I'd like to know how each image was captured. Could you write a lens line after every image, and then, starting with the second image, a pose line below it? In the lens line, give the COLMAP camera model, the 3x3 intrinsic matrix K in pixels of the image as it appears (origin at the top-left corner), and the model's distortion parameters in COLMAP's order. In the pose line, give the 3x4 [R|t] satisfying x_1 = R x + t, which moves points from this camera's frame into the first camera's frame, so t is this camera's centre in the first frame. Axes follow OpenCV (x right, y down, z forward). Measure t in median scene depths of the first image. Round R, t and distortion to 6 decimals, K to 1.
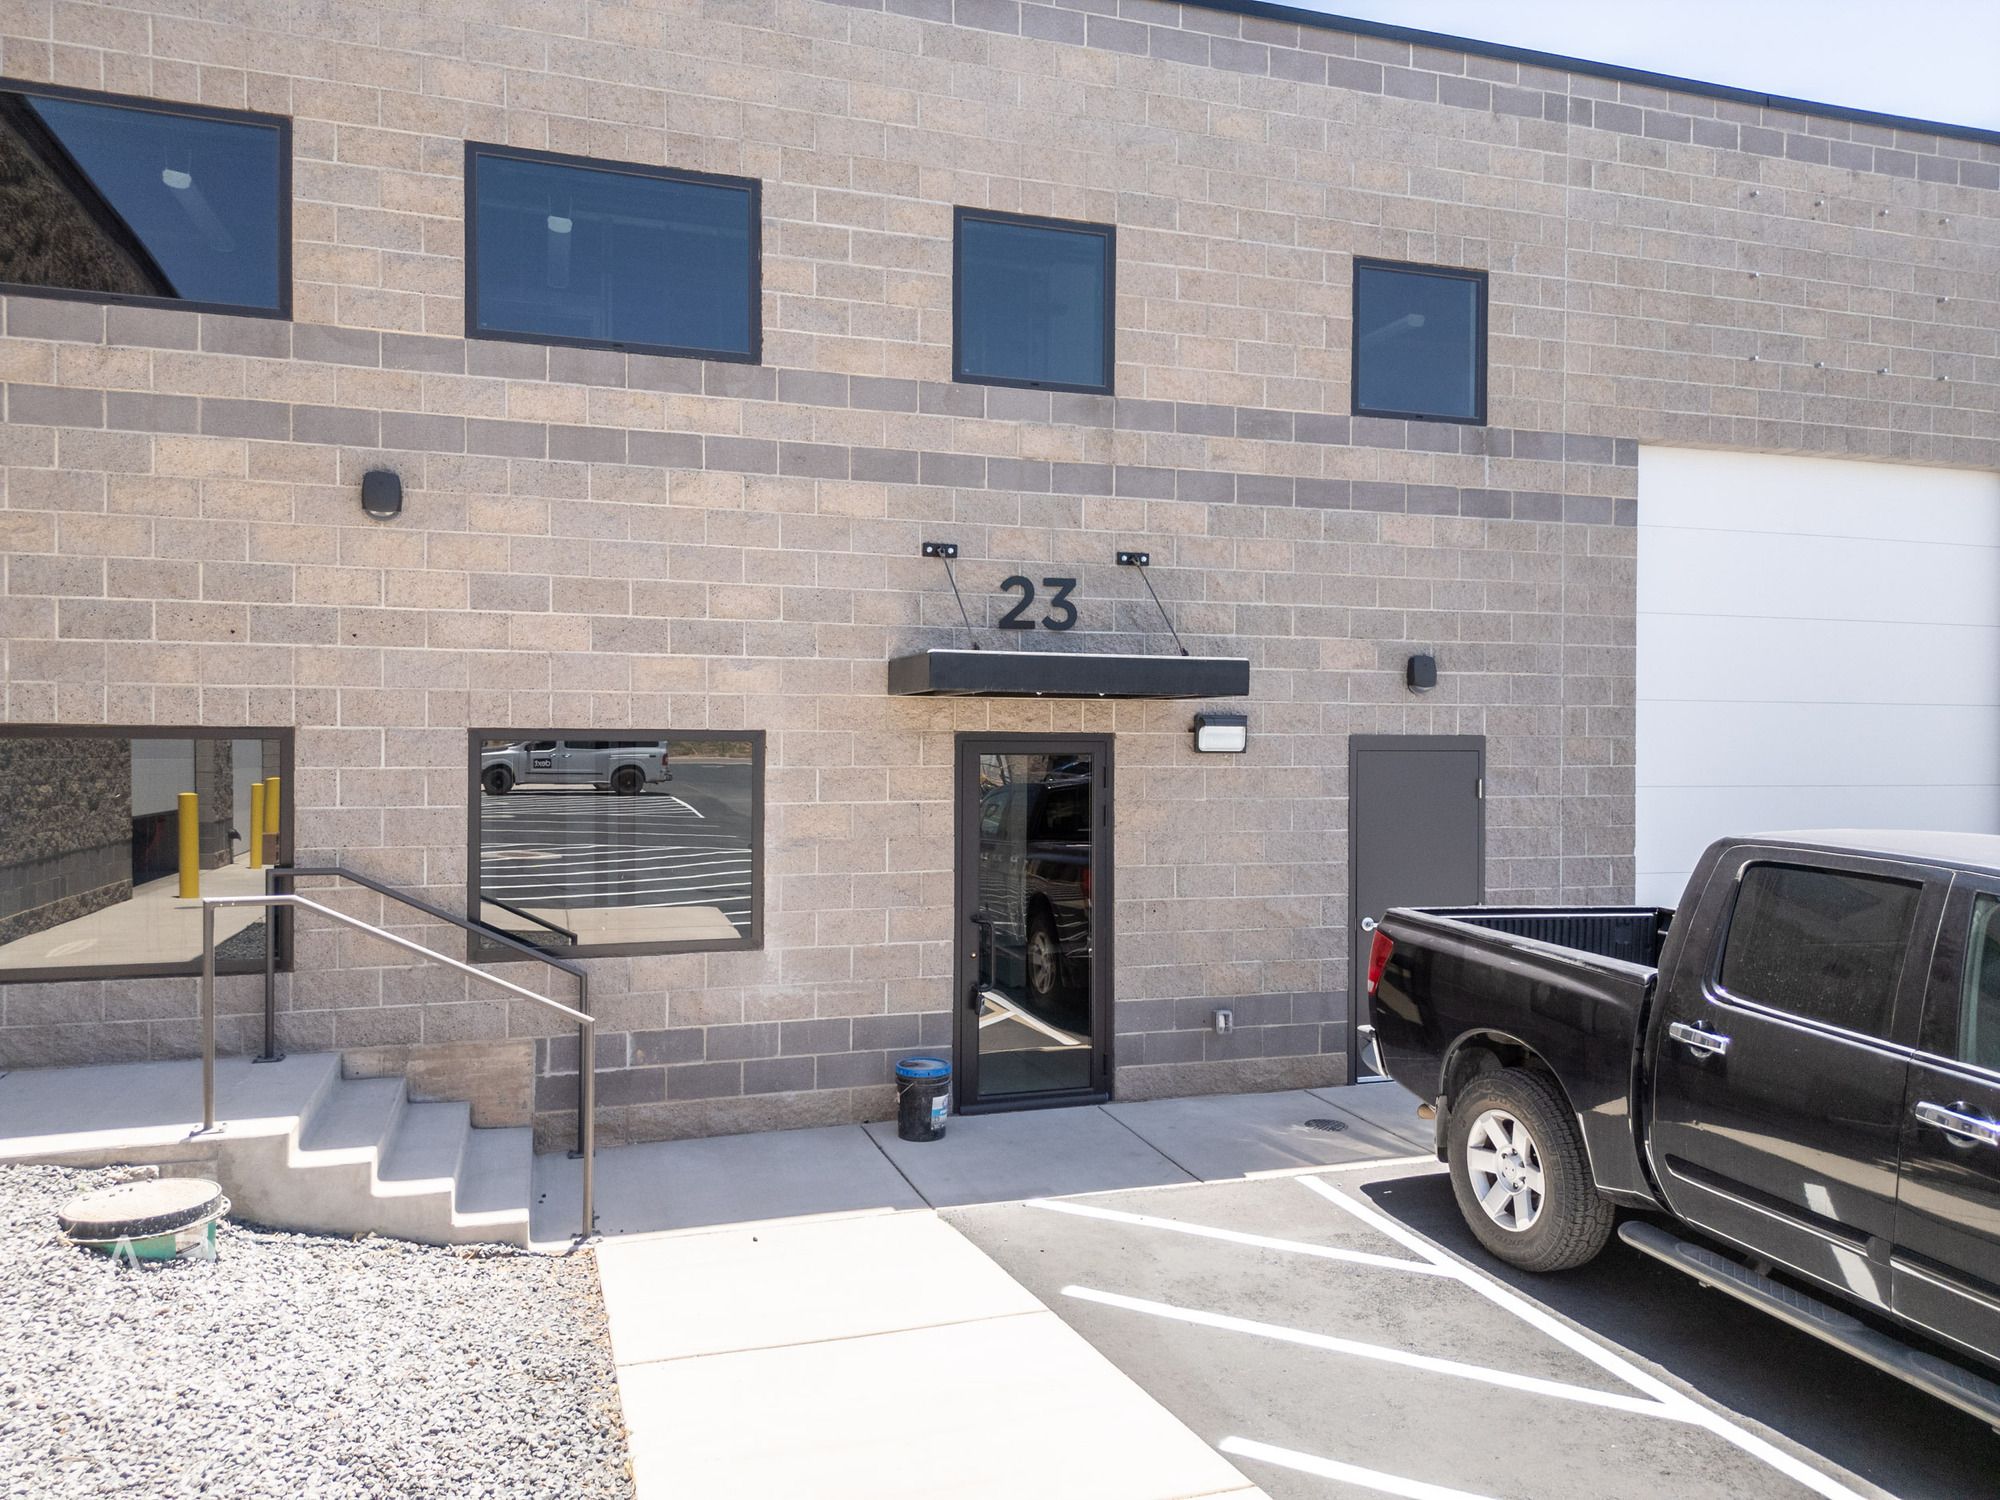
lens RADIAL K [[1413.5, 0, 1015.0], [0, 1413.5, 756.1], [0, 0, 1]] dist [0.026980, -0.023381]
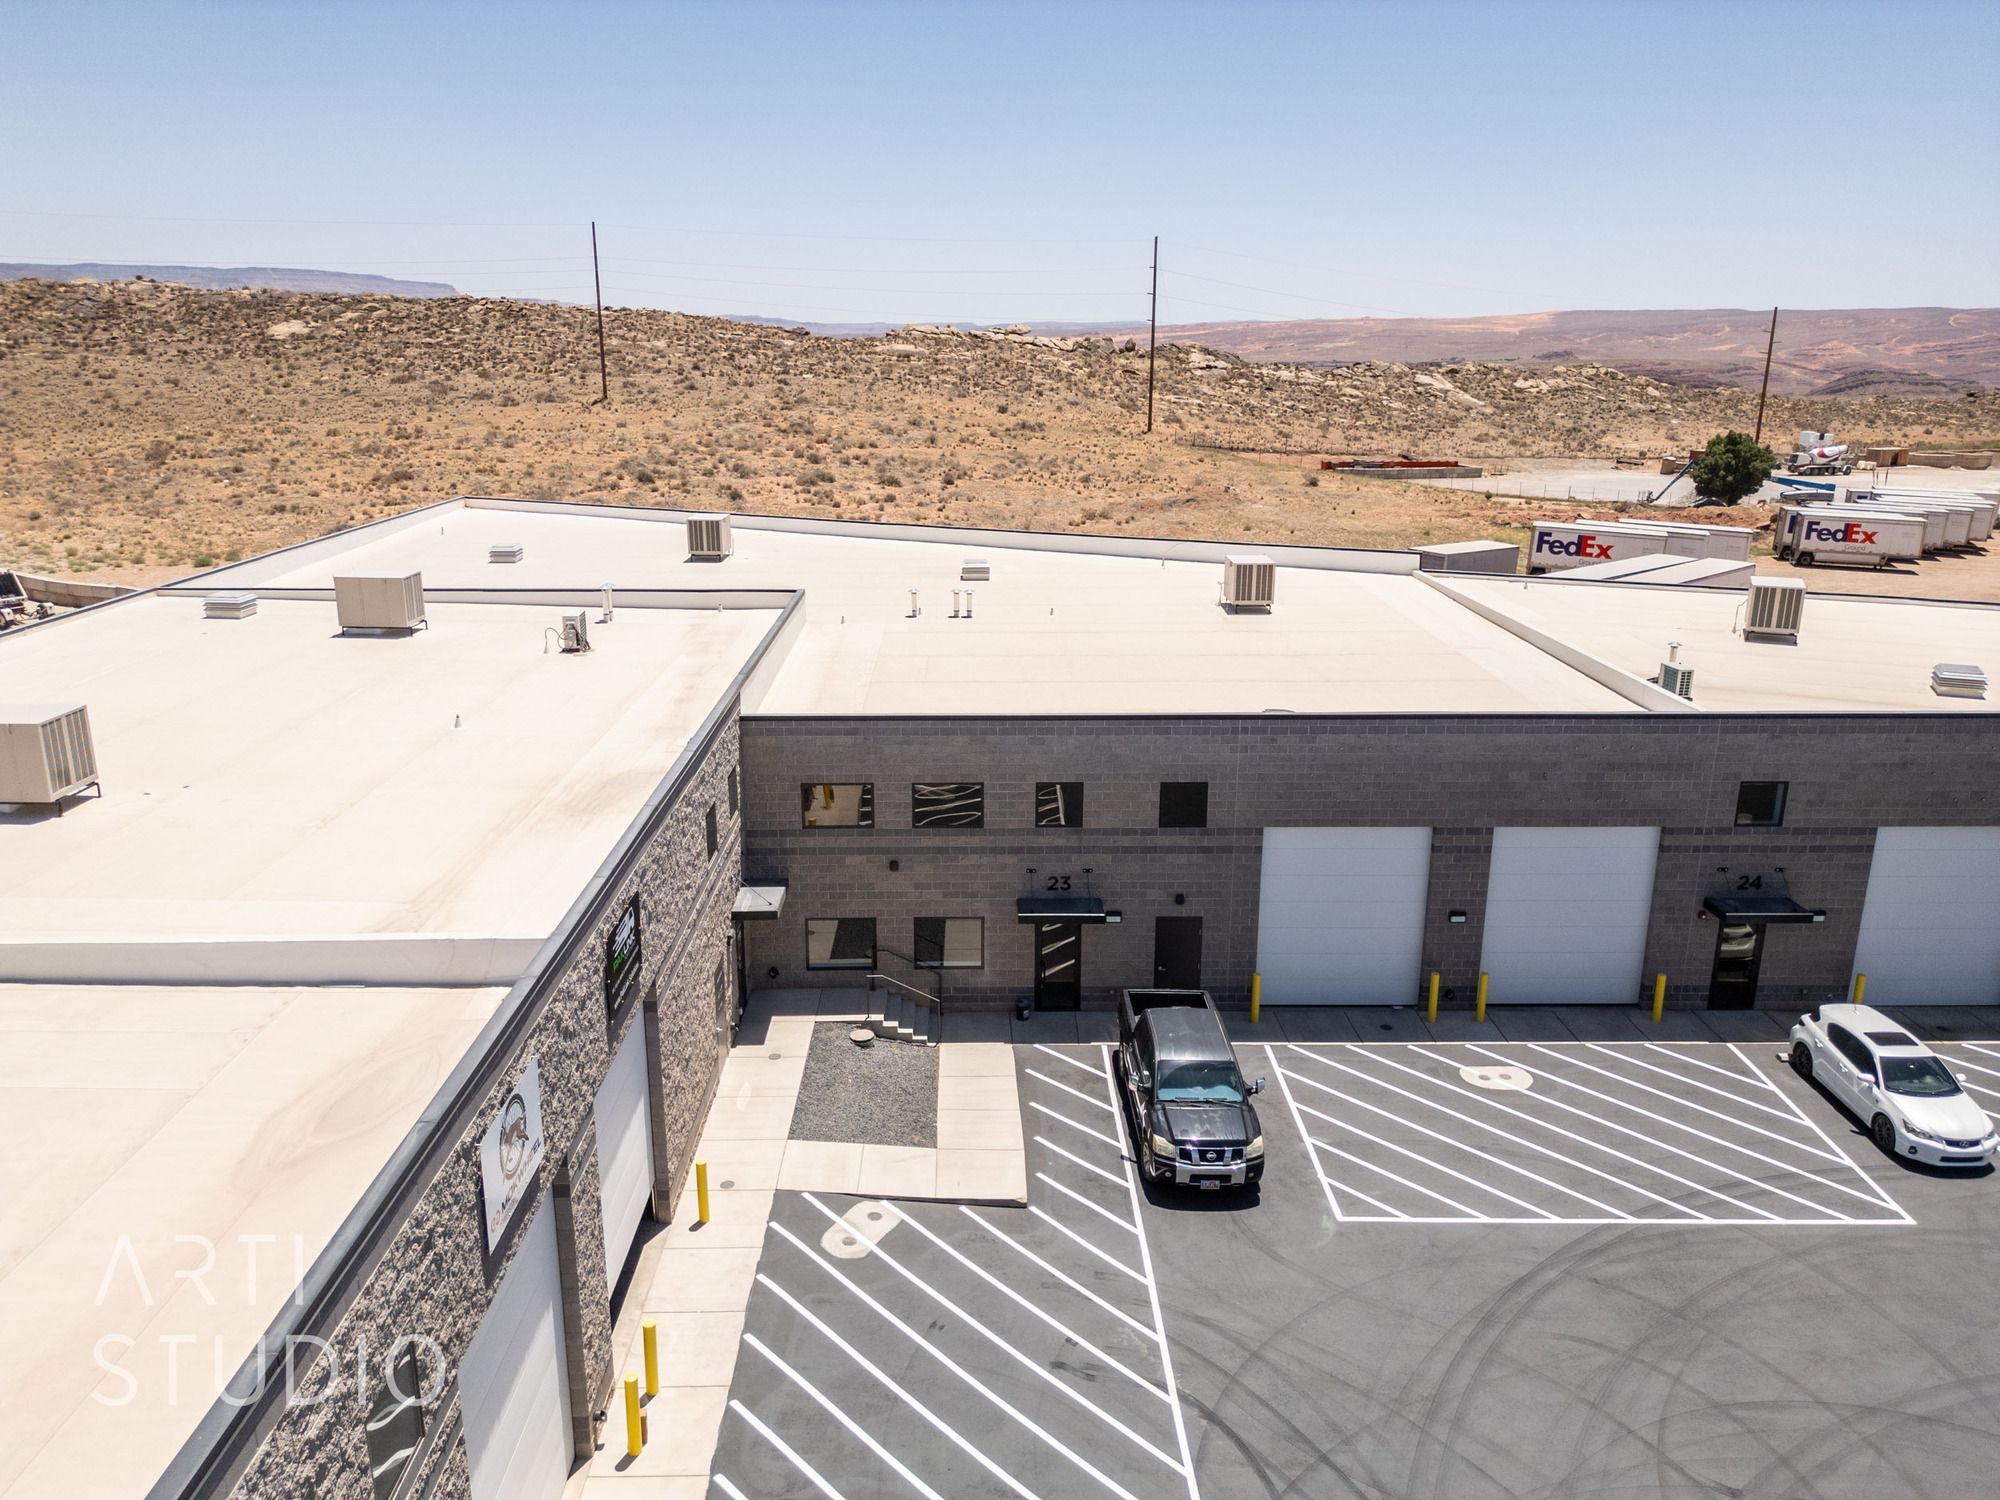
lens RADIAL K [[1413.5, 0, 999.2], [0, 1413.5, 742.0], [0, 0, 1]] dist [0.026980, -0.023381]
pose [[0.952874, 0.078852, -0.292941, 0.907526], [-0.002528, 0.967660, 0.252245, -1.379270], [0.303357, -0.239617, 0.922257, -2.318541]]
